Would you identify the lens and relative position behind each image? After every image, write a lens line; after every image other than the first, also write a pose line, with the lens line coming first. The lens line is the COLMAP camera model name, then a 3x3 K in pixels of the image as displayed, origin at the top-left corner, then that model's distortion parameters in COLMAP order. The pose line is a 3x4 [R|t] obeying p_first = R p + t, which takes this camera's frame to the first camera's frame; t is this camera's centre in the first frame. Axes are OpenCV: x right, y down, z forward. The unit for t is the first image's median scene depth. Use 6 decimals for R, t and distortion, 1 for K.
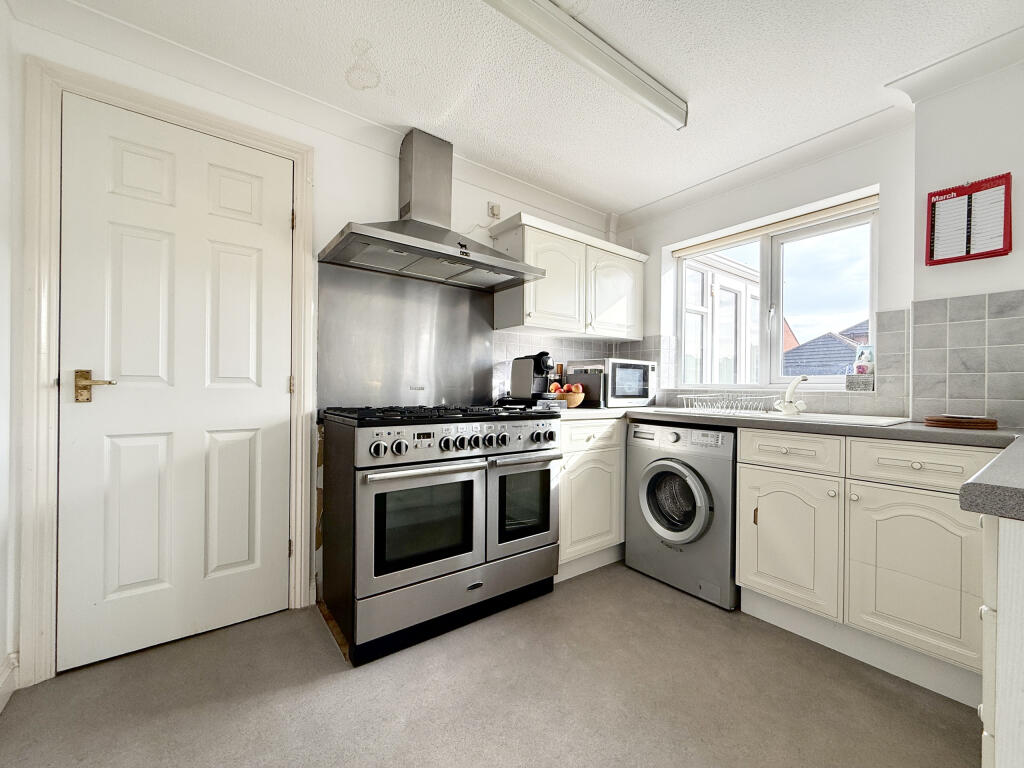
lens RADIAL K [[416.6, 0, 512.0], [0, 416.6, 384.0], [0, 0, 1]] dist [0.001095, 0.000097]
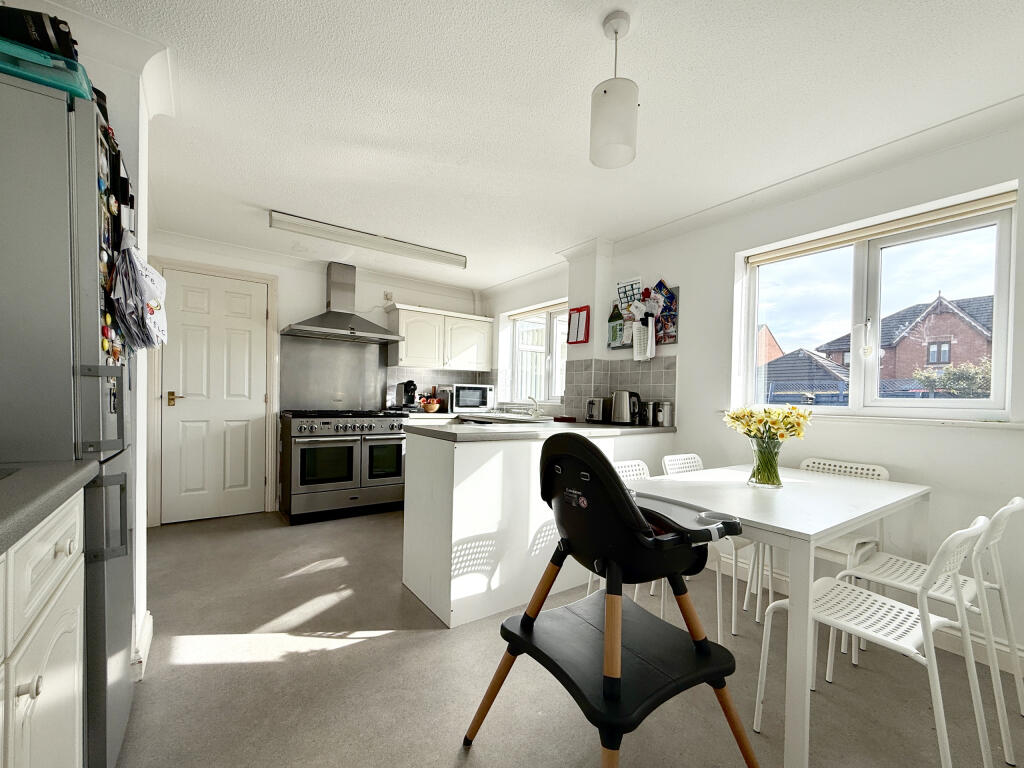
lens RADIAL K [[432.9, 0, 512.9], [0, 432.9, 400.5], [0, 0, 1]] dist [0.000340, 0.000067]
pose [[0.999705, 0.010255, -0.022028, 0.666712], [-0.009922, 0.999836, 0.015166, -0.029955], [0.022180, -0.014943, 0.999642, -0.997788]]
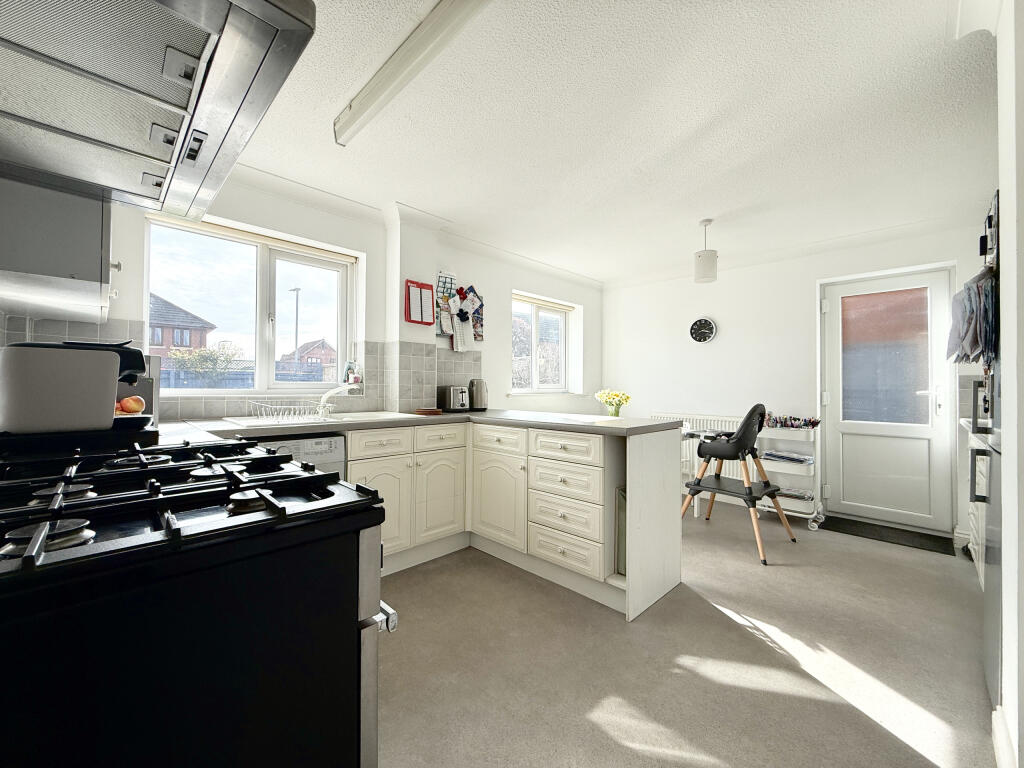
lens RADIAL K [[409.8, 0, 509.2], [0, 409.8, 377.5], [0, 0, 1]] dist [0.000382, -0.000066]
pose [[-0.134582, 0.008144, 0.990869, -0.623876], [-0.017880, 0.999783, -0.010646, -0.038346], [-0.990741, -0.019150, -0.134407, 0.696791]]
